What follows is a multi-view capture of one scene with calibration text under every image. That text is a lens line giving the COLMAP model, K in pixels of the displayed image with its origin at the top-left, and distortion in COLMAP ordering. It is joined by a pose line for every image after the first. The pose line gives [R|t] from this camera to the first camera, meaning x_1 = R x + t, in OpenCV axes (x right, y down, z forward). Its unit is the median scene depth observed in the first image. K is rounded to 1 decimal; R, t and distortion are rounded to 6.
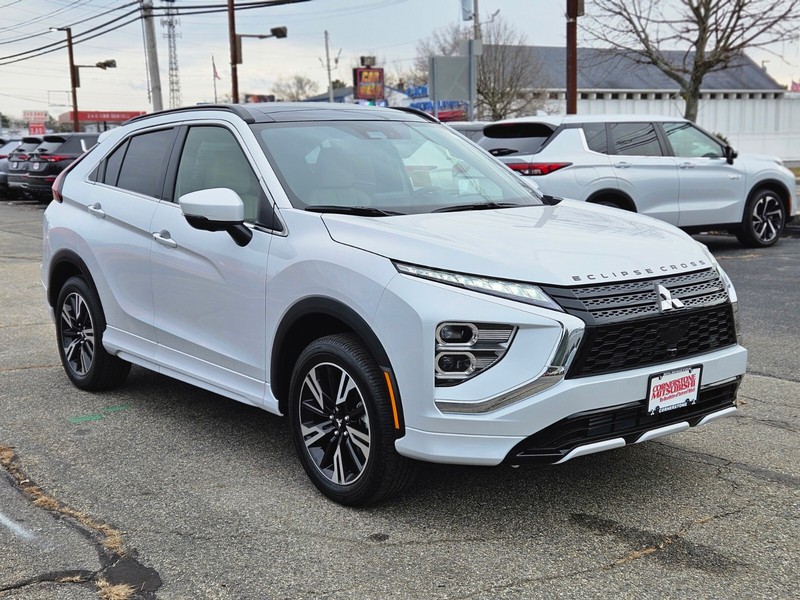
lens RADIAL K [[1095.2, 0, 400.0], [0, 1095.2, 300.0], [0, 0, 1]] dist [0.091628, -0.091621]
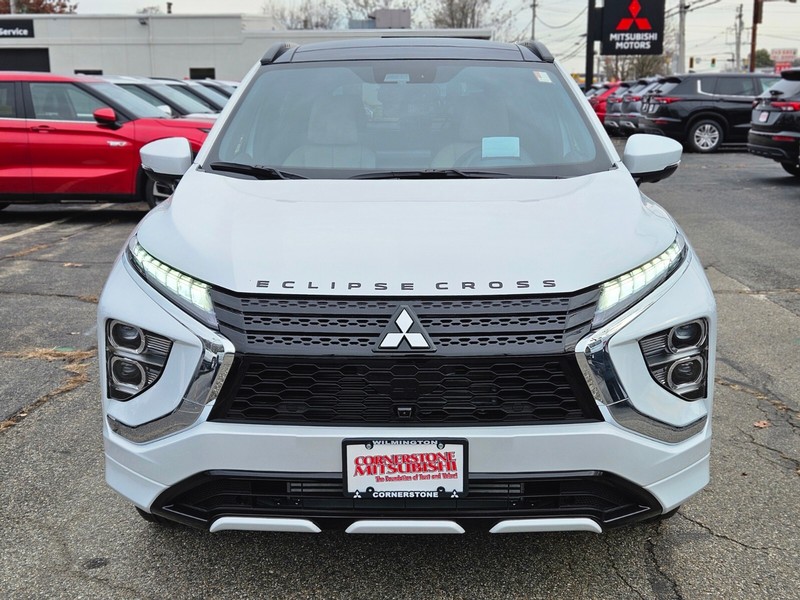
lens RADIAL K [[1095.2, 0, 400.0], [0, 1095.2, 300.0], [0, 0, 1]] dist [0.091628, -0.091621]
pose [[0.772671, 0.130524, -0.621244, 0.651091], [-0.097564, 0.991423, 0.086954, -0.077240], [0.627265, -0.006576, 0.778778, 0.490234]]
